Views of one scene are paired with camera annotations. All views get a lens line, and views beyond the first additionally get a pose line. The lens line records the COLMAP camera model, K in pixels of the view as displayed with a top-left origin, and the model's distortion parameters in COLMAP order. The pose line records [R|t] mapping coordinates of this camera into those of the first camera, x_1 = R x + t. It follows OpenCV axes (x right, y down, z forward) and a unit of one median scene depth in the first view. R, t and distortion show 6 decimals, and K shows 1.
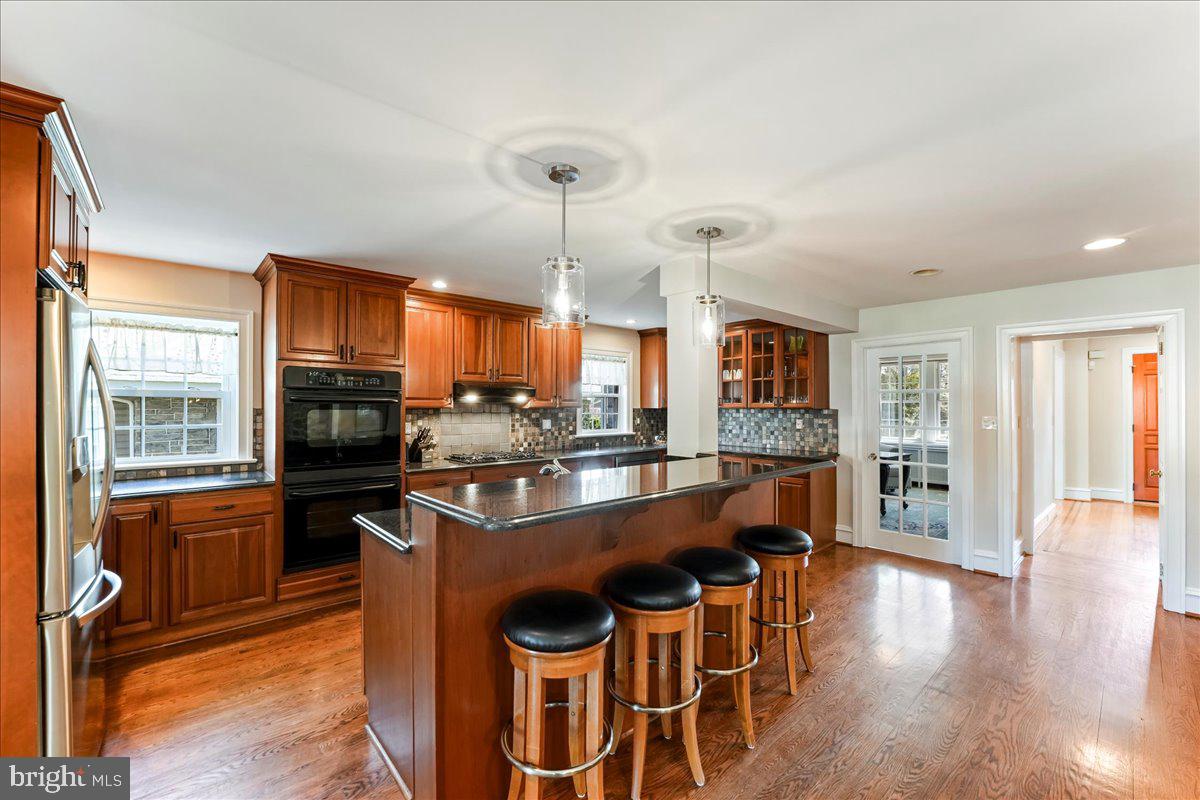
lens RADIAL K [[500.6, 0, 591.2], [0, 500.6, 406.4], [0, 0, 1]] dist [-0.018939, -0.000320]
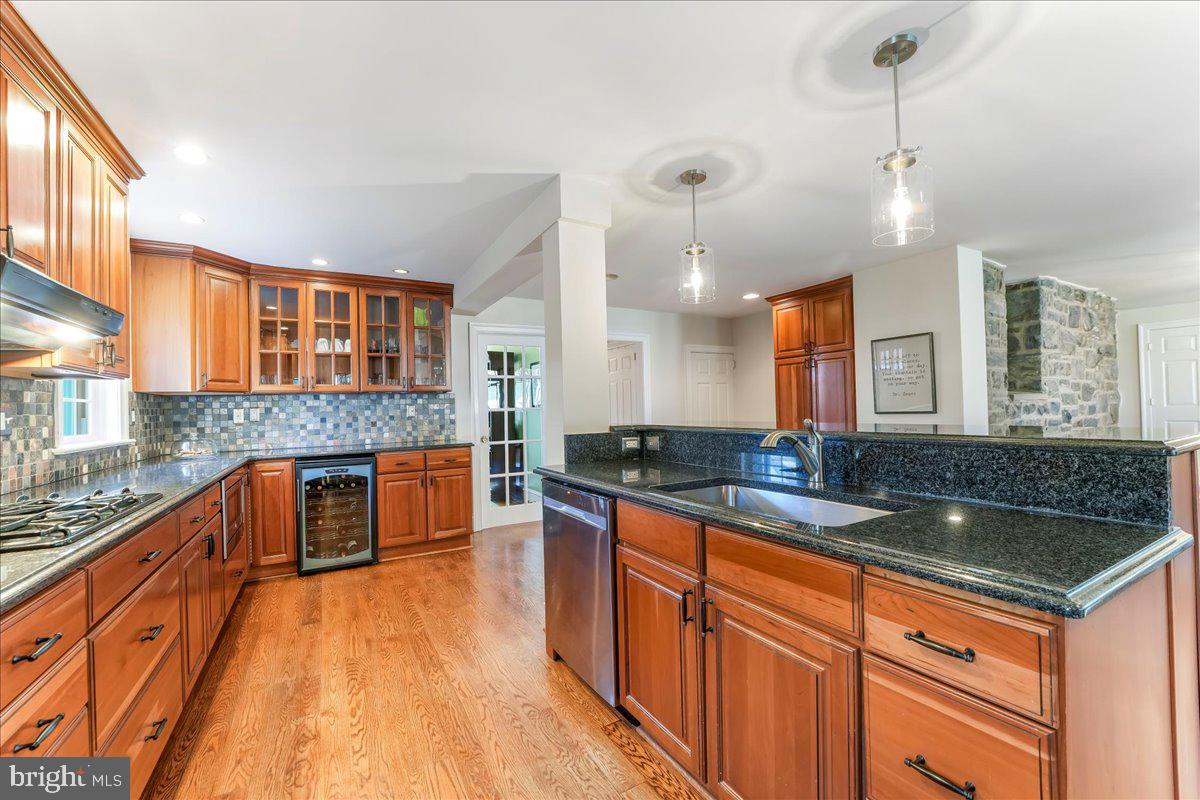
lens RADIAL K [[500.6, 0, 592.1], [0, 500.6, 404.1], [0, 0, 1]] dist [-0.018939, -0.000320]
pose [[0.180755, 0.003785, 0.983521, -0.361668], [0.026578, 0.999609, -0.008731, 0.038367], [-0.983169, 0.027718, 0.180584, 0.528532]]
